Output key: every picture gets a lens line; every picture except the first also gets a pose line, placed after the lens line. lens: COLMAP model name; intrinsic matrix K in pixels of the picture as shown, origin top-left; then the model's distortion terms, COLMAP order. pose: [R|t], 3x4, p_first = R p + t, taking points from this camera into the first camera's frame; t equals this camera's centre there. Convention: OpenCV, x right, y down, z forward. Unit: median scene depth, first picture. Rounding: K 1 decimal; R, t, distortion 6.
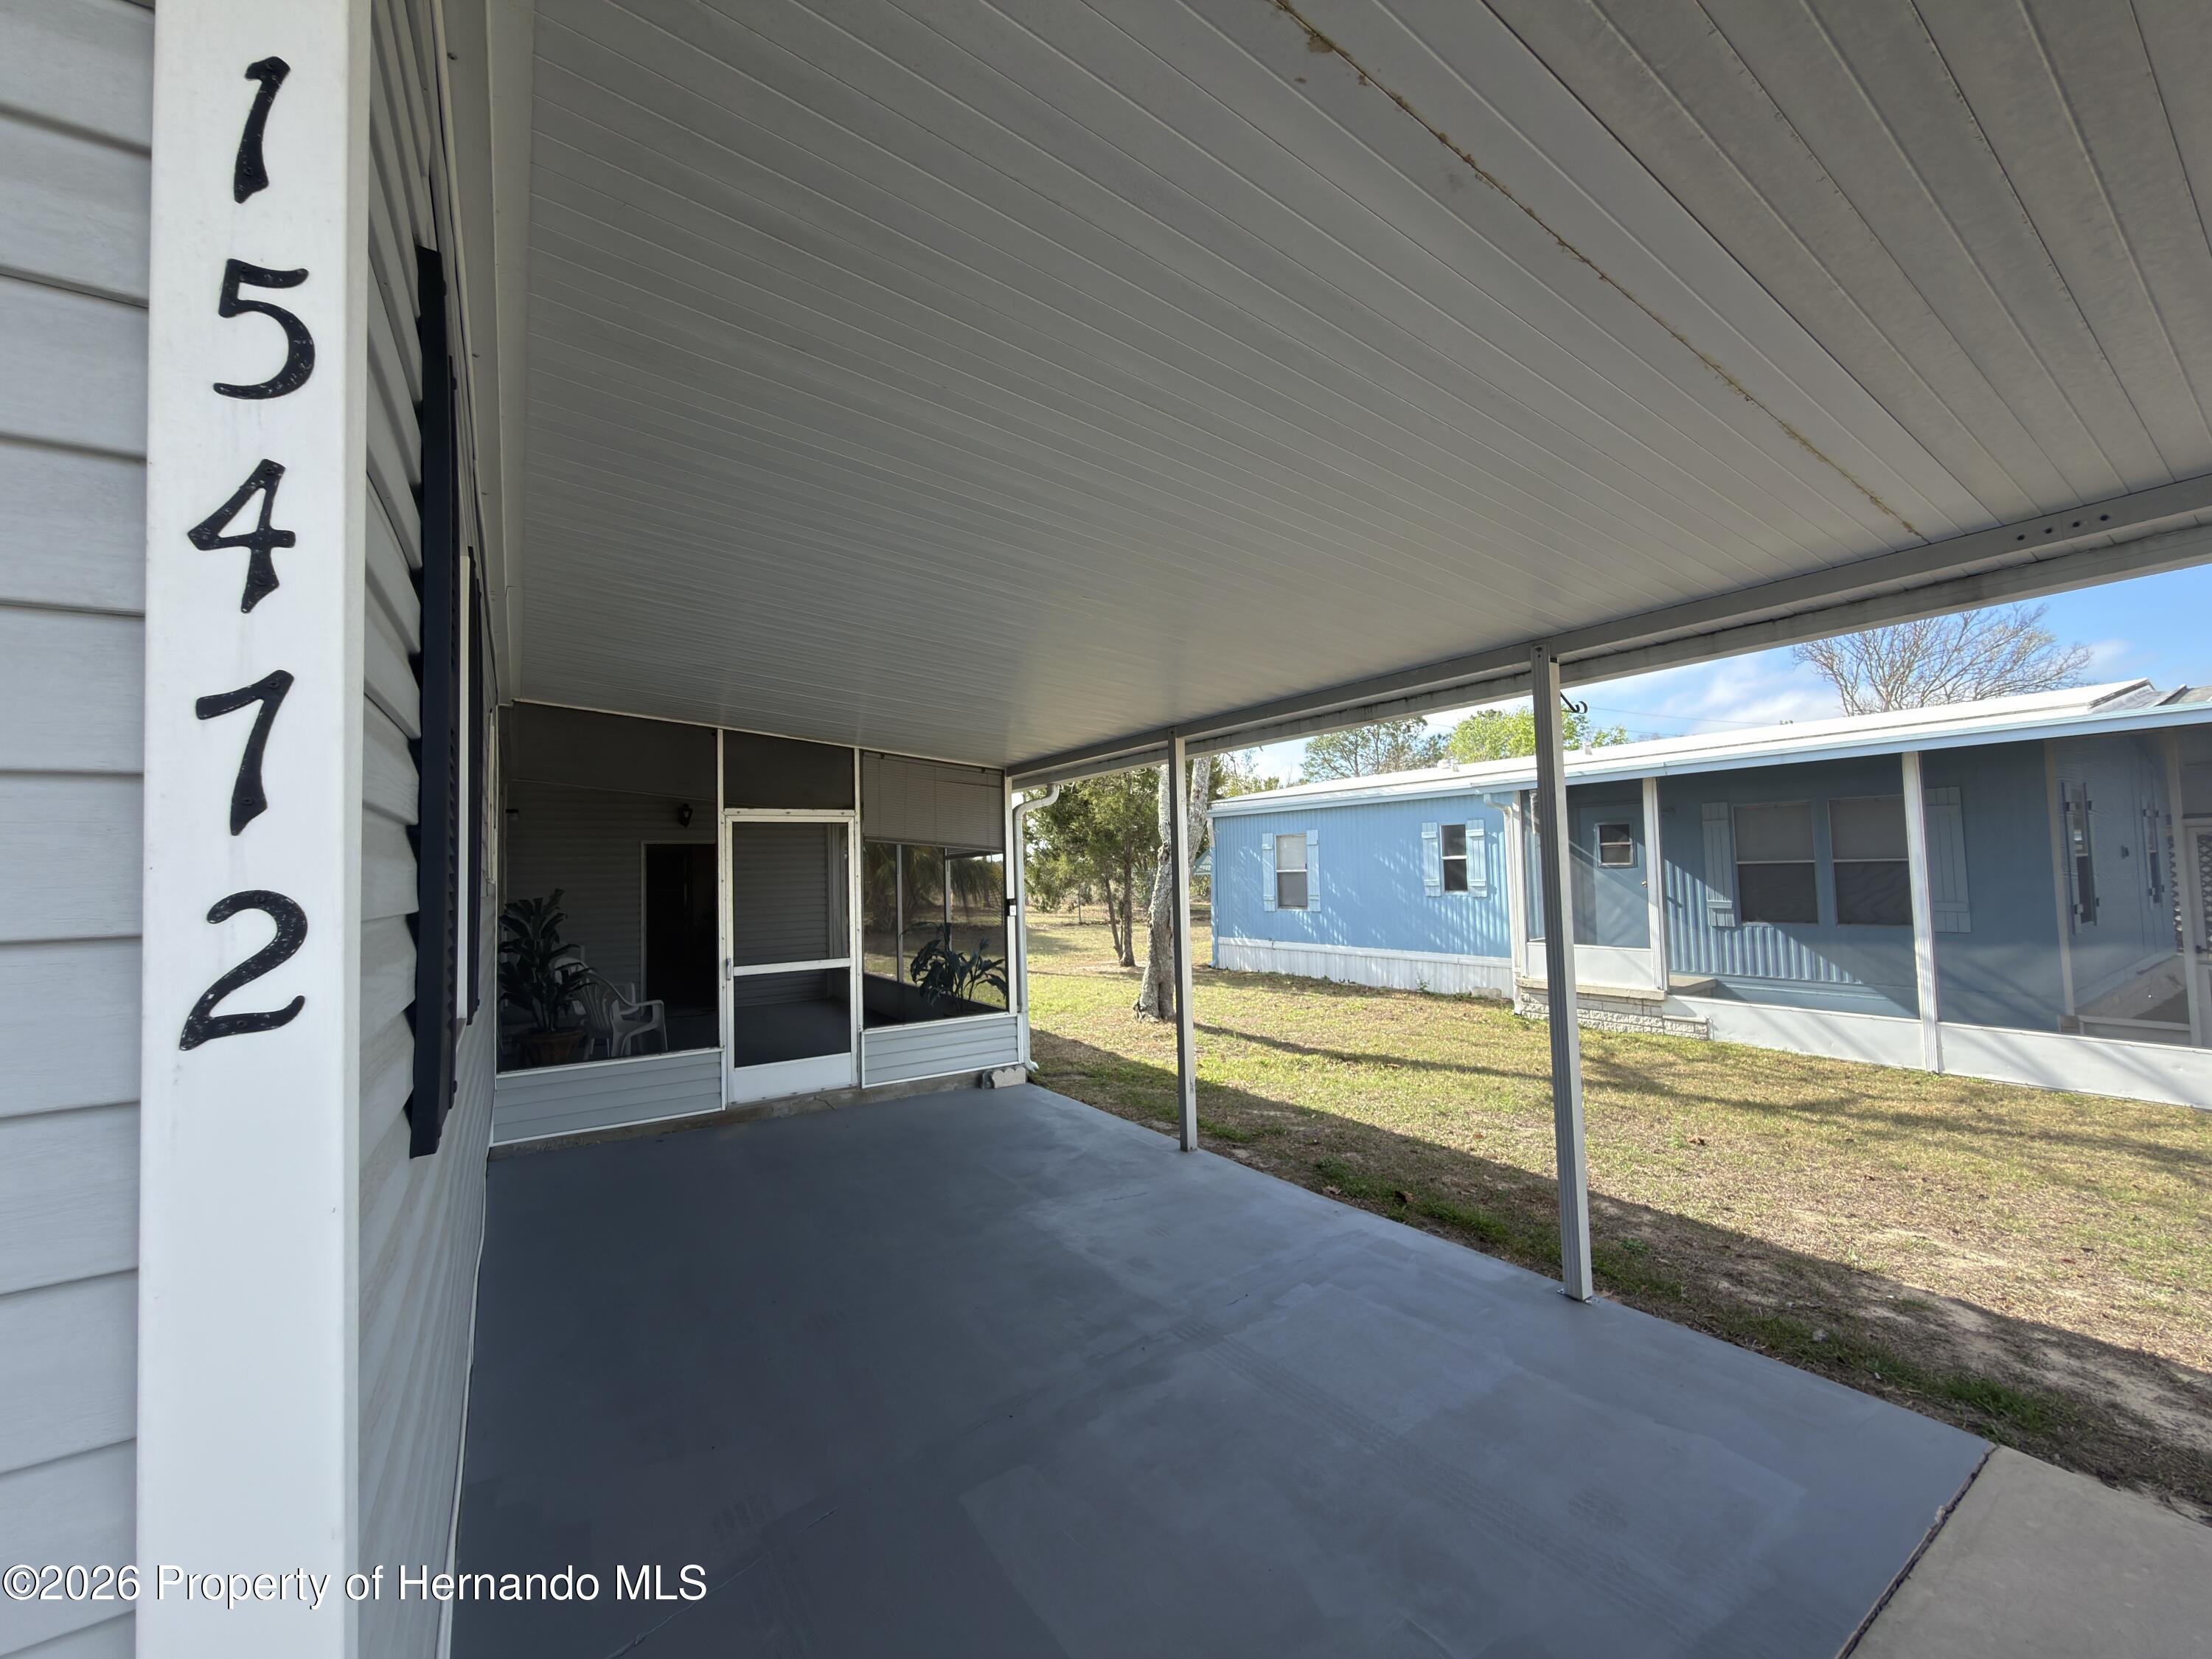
lens RADIAL K [[880.7, 0, 1106.0], [0, 880.7, 829.5], [0, 0, 1]] dist [-0.002187, 0.000264]
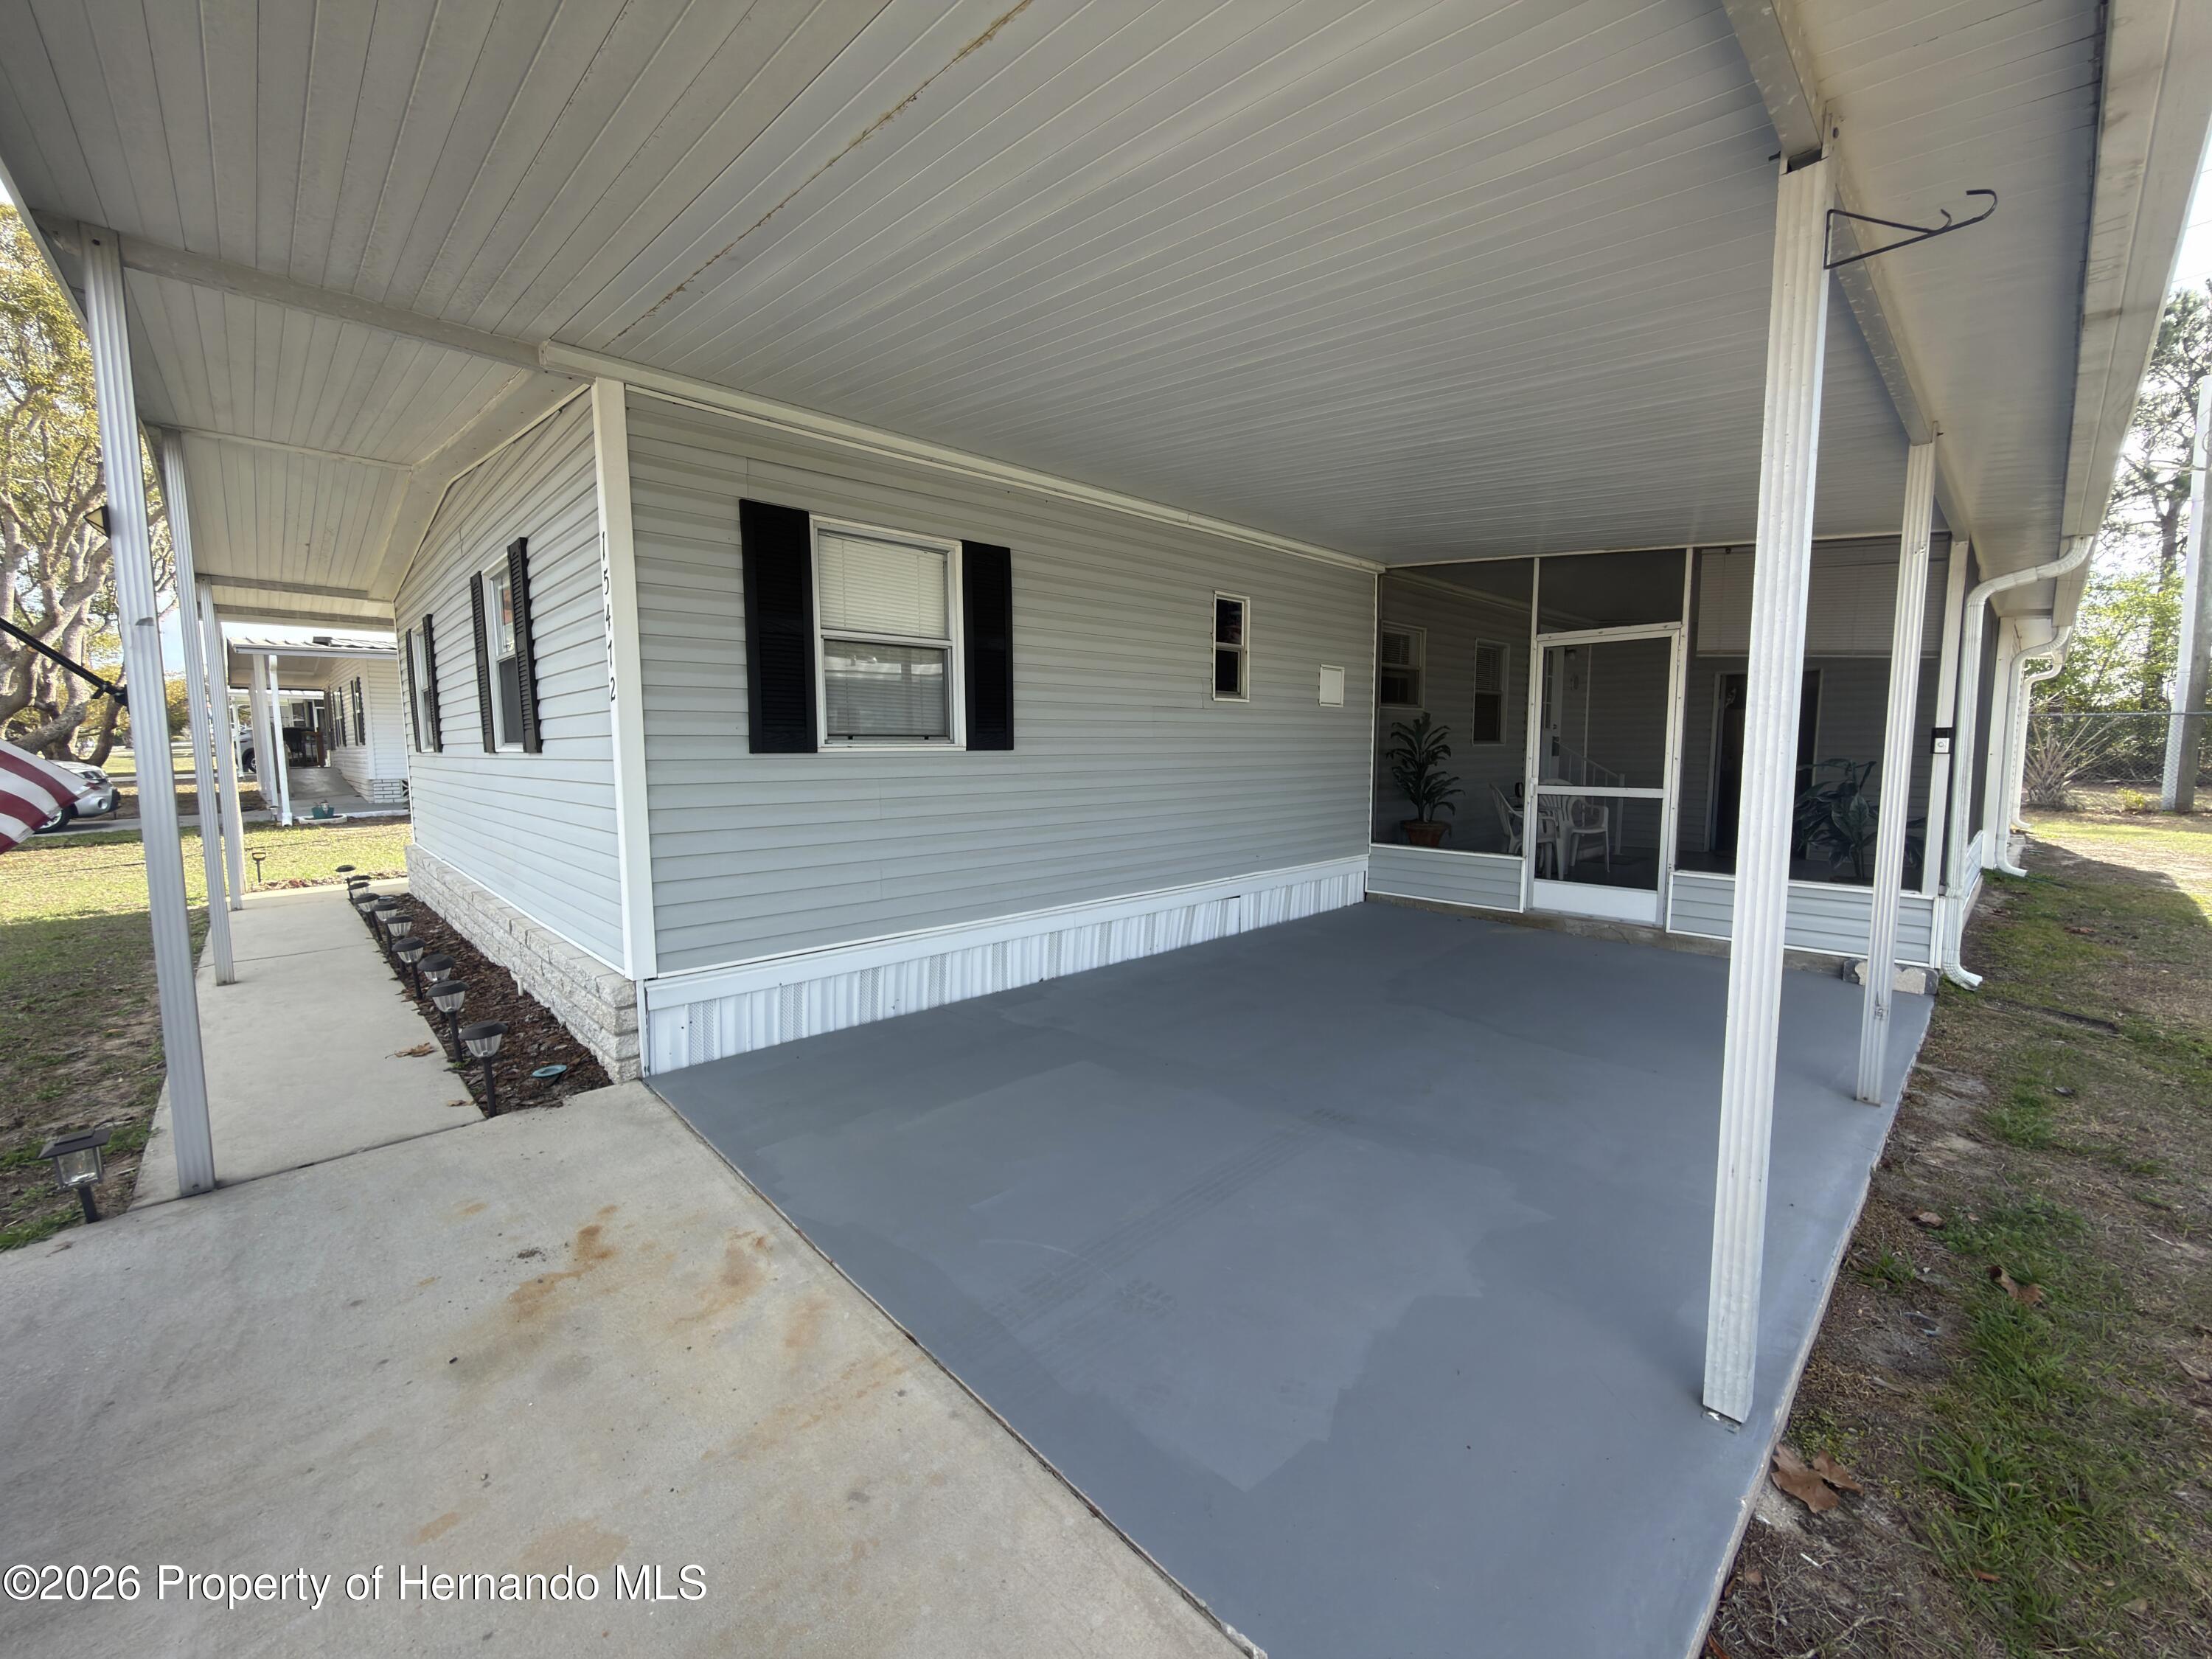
lens RADIAL K [[880.7, 0, 1106.0], [0, 880.7, 829.5], [0, 0, 1]] dist [-0.002187, 0.000264]
pose [[0.169725, 0.120826, -0.978057, 0.501003], [0.048000, 0.990264, 0.130664, 0.041759], [0.984322, -0.069123, 0.162273, 0.287542]]
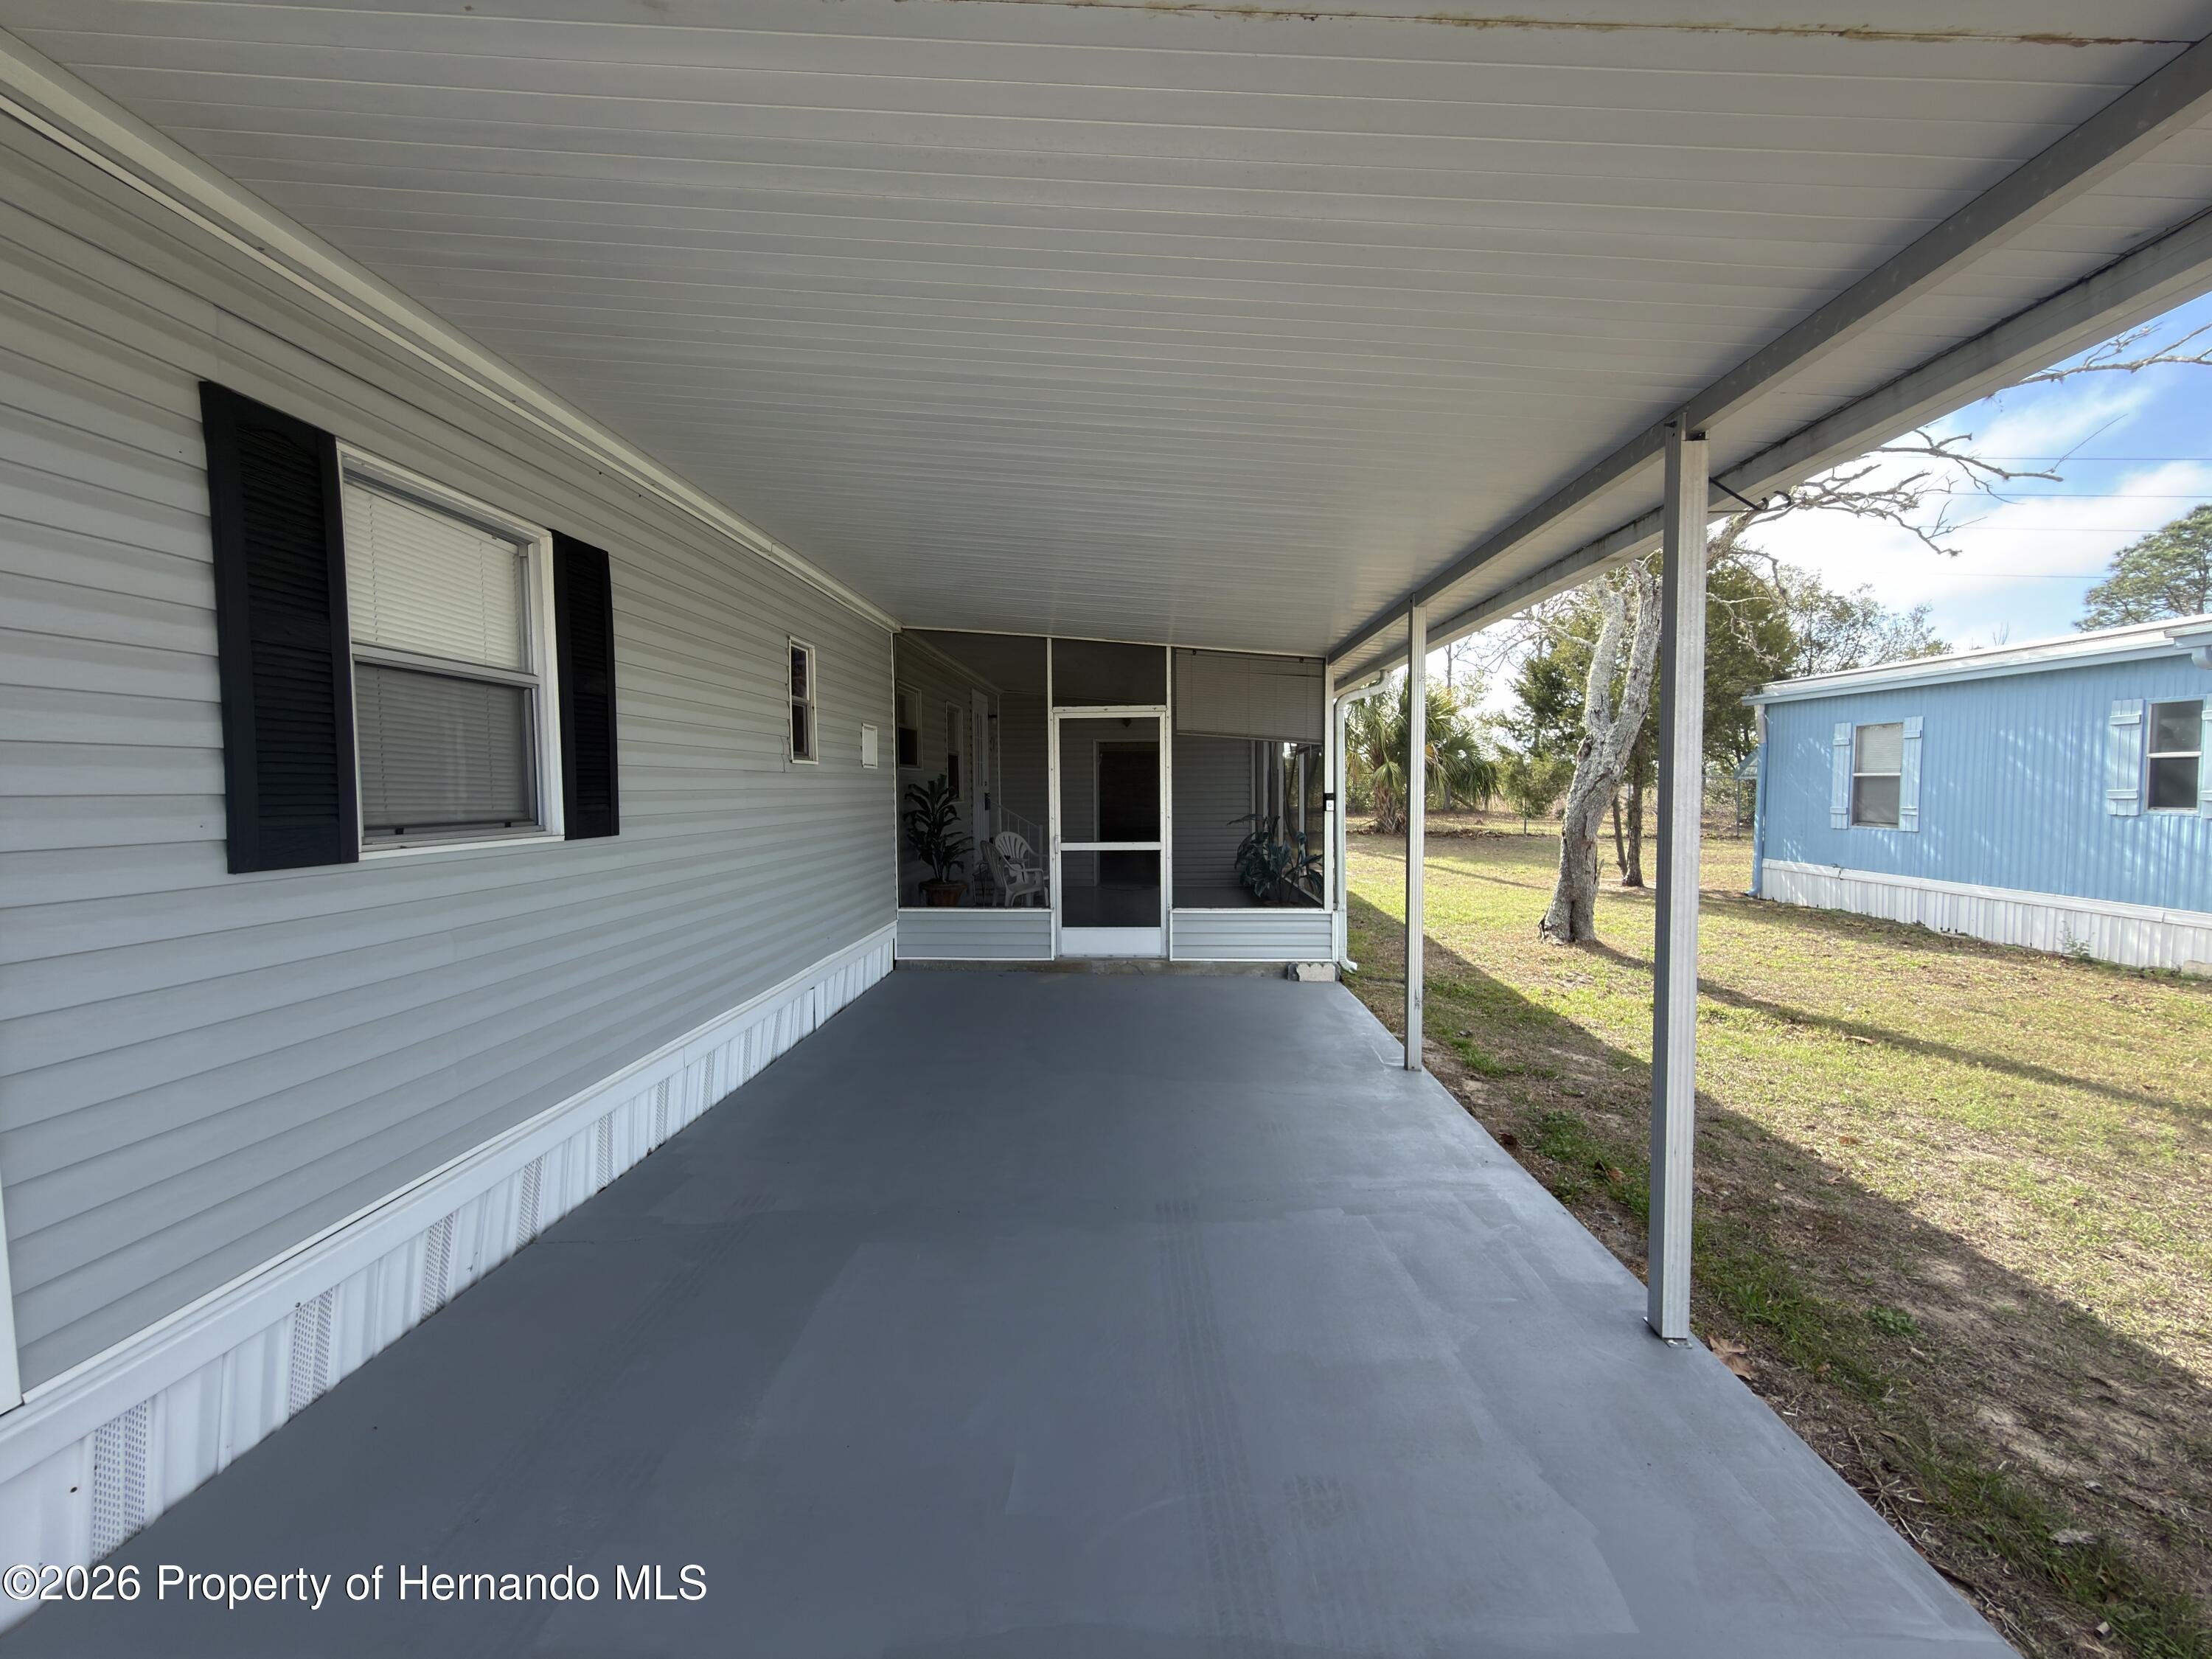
lens RADIAL K [[880.7, 0, 1106.0], [0, 880.7, 829.5], [0, 0, 1]] dist [-0.002187, 0.000264]
pose [[0.806161, 0.050204, -0.589562, 0.295940], [0.015174, 0.994312, 0.105420, 0.014609], [0.591501, -0.093931, 0.800814, 0.090168]]
